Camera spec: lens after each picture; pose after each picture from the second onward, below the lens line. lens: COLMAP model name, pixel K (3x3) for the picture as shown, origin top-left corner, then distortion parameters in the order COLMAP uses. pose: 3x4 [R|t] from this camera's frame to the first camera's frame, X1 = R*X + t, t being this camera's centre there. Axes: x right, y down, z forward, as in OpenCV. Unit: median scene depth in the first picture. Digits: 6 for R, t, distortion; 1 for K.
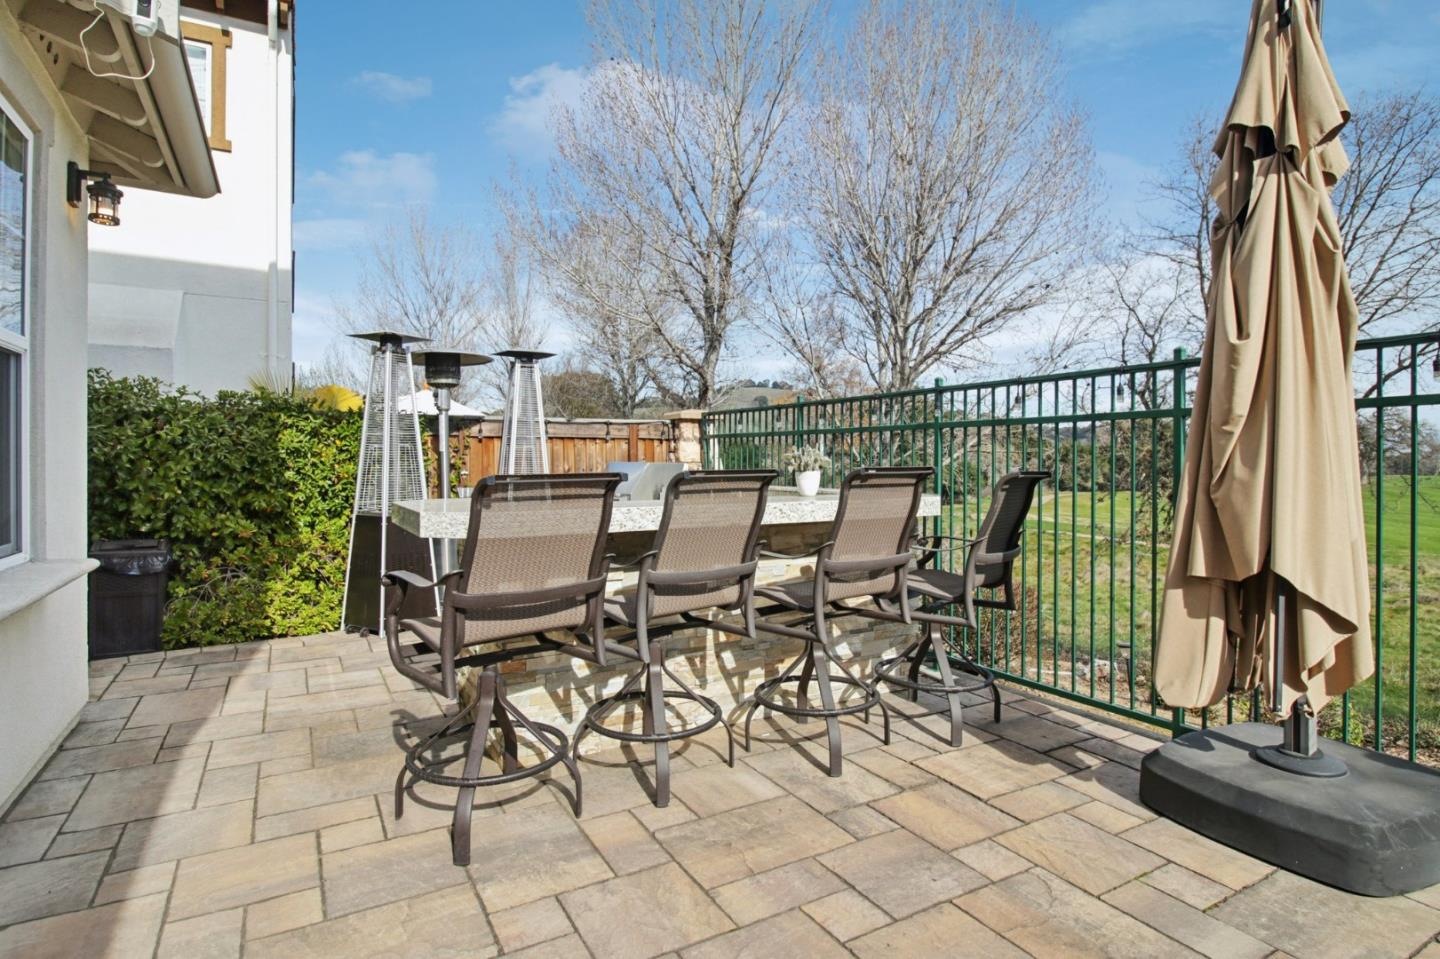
lens RADIAL K [[755.2, 0, 716.9], [0, 755.2, 461.1], [0, 0, 1]] dist [0.000205, -0.008797]
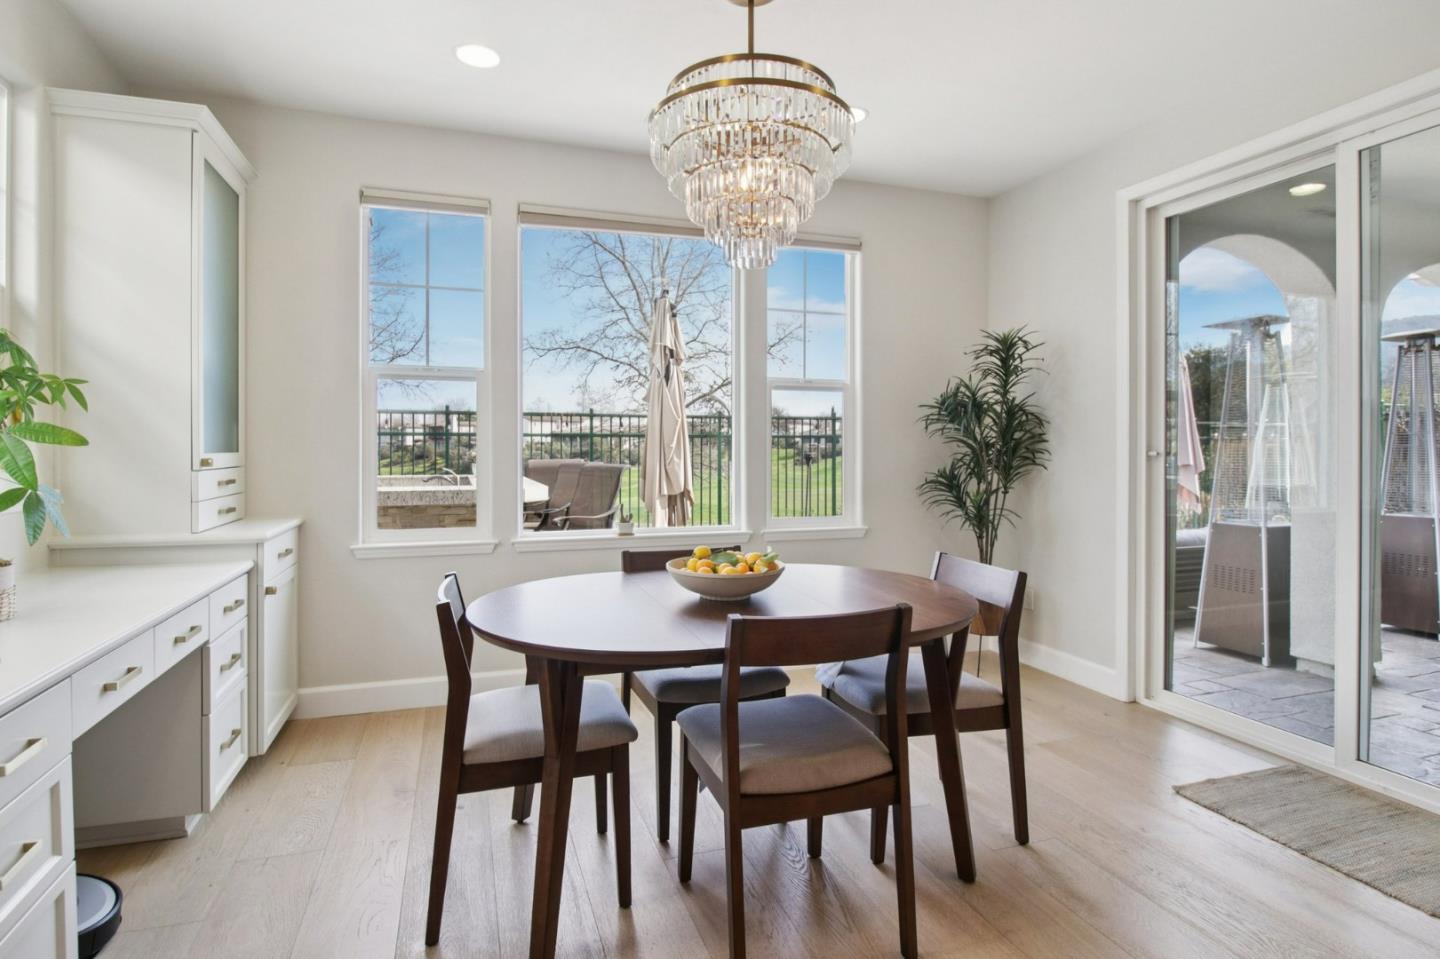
lens RADIAL K [[755.2, 0, 715.1], [0, 755.2, 447.1], [0, 0, 1]] dist [0.000205, -0.008797]
pose [[0.188715, 0.002139, 0.982030, -2.288074], [0.000832, 0.999997, -0.002339, -0.029853], [-0.982031, 0.001258, 0.188713, 0.229156]]
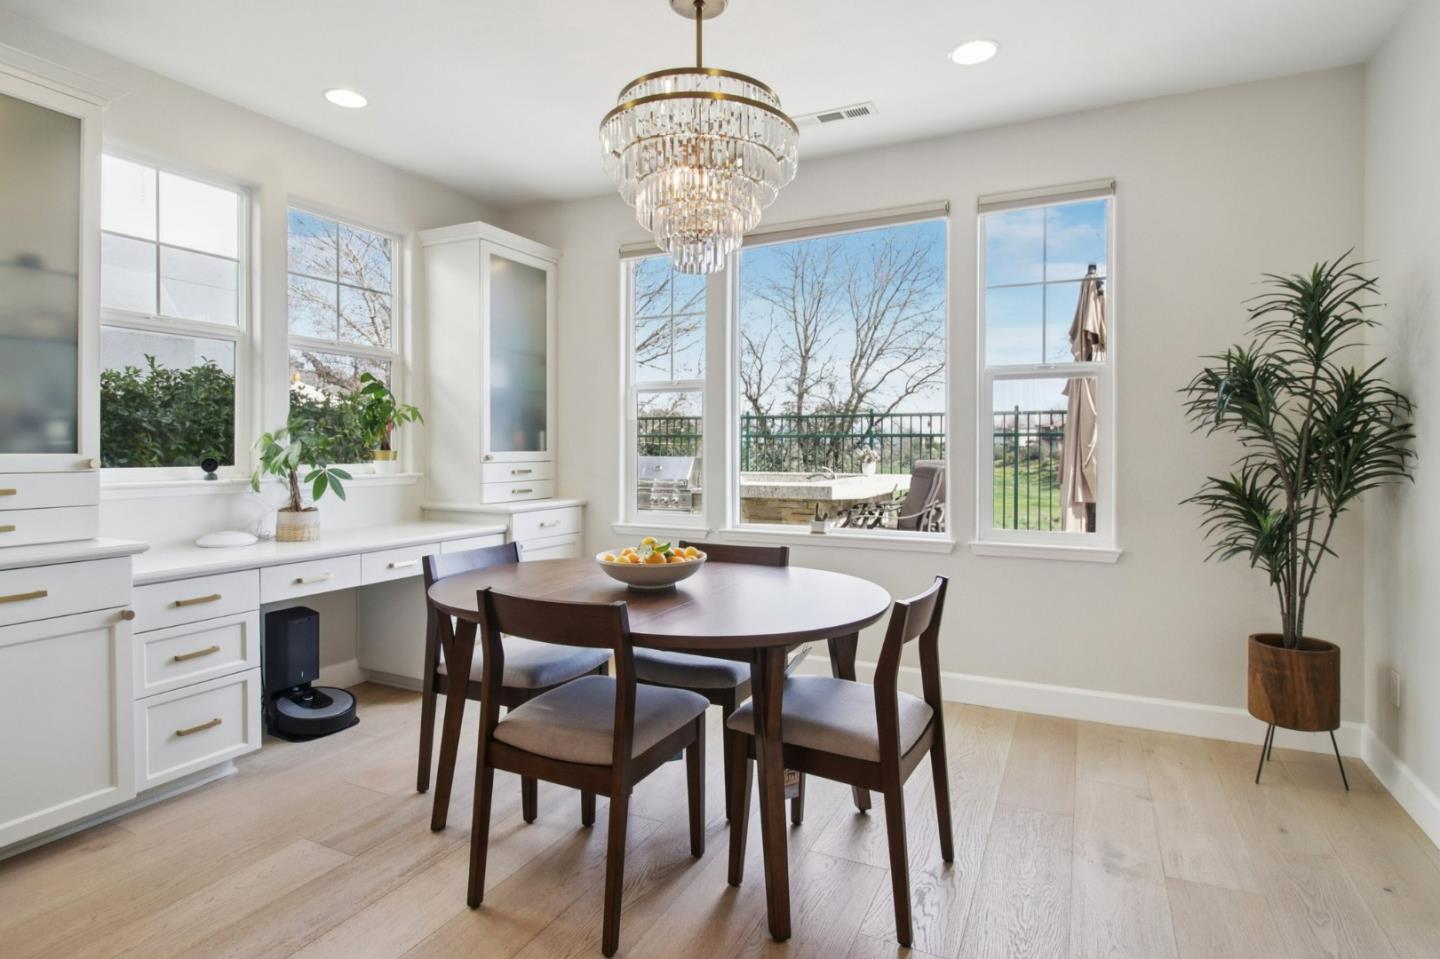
lens RADIAL K [[755.2, 0, 705.9], [0, 755.2, 453.7], [0, 0, 1]] dist [0.000205, -0.008797]
pose [[0.827600, -0.002533, 0.561313, -1.903043], [-0.000501, 0.999986, 0.005252, -0.028317], [-0.561318, -0.004628, 0.827587, -0.440398]]
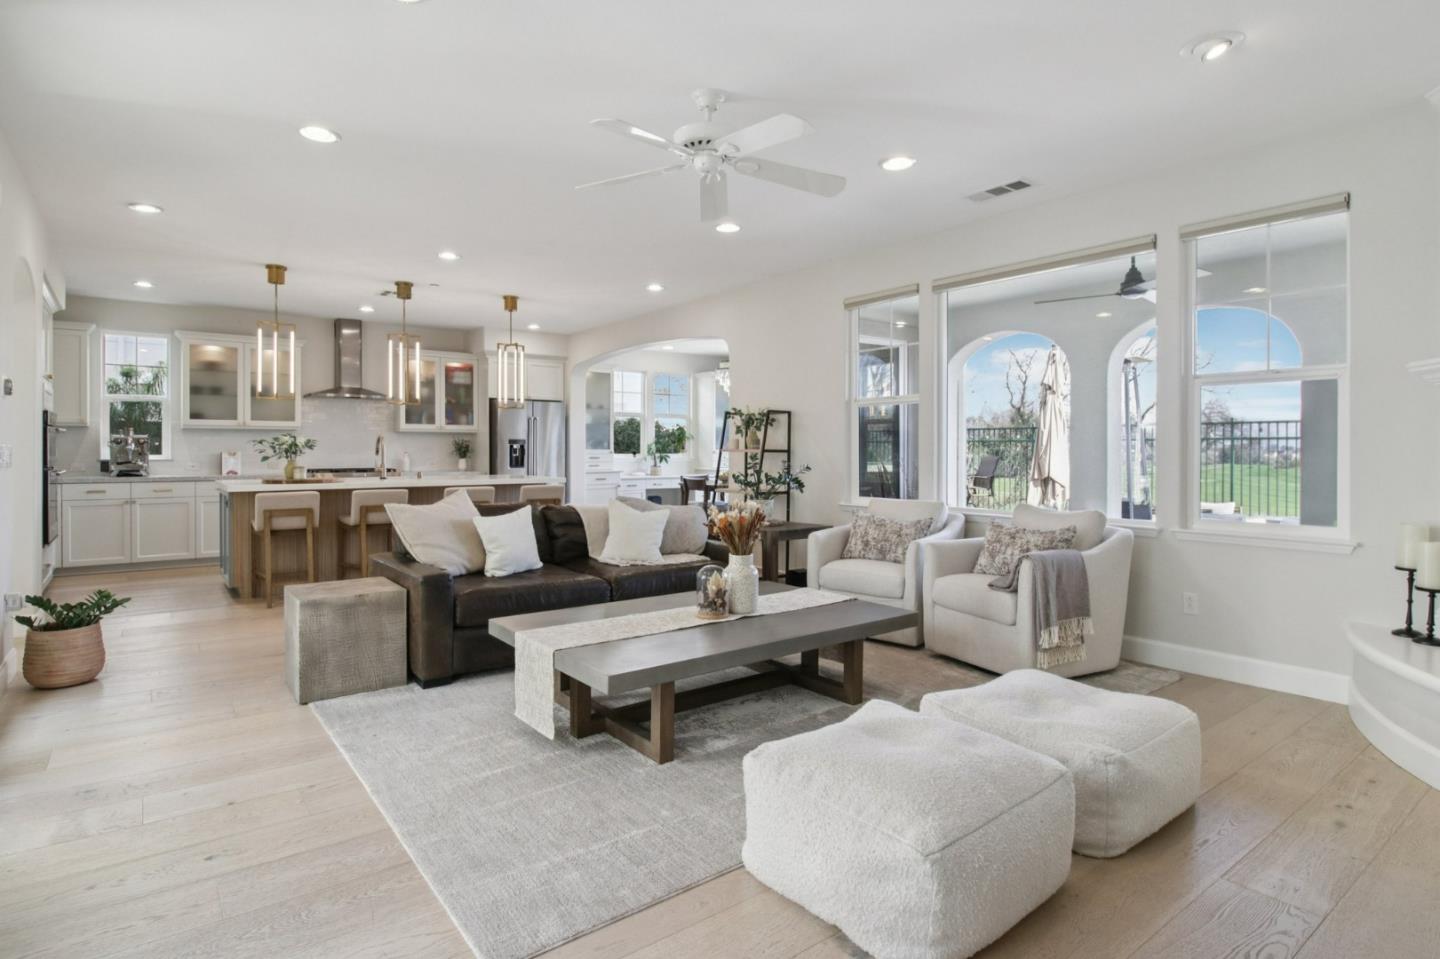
lens RADIAL K [[755.2, 0, 723.5], [0, 755.2, 457.0], [0, 0, 1]] dist [0.000205, -0.008797]
pose [[0.989395, 0.000715, 0.145251, -2.008813], [-0.001830, 0.999970, 0.007541, -0.015123], [-0.145242, -0.007727, 0.989366, -3.431690]]
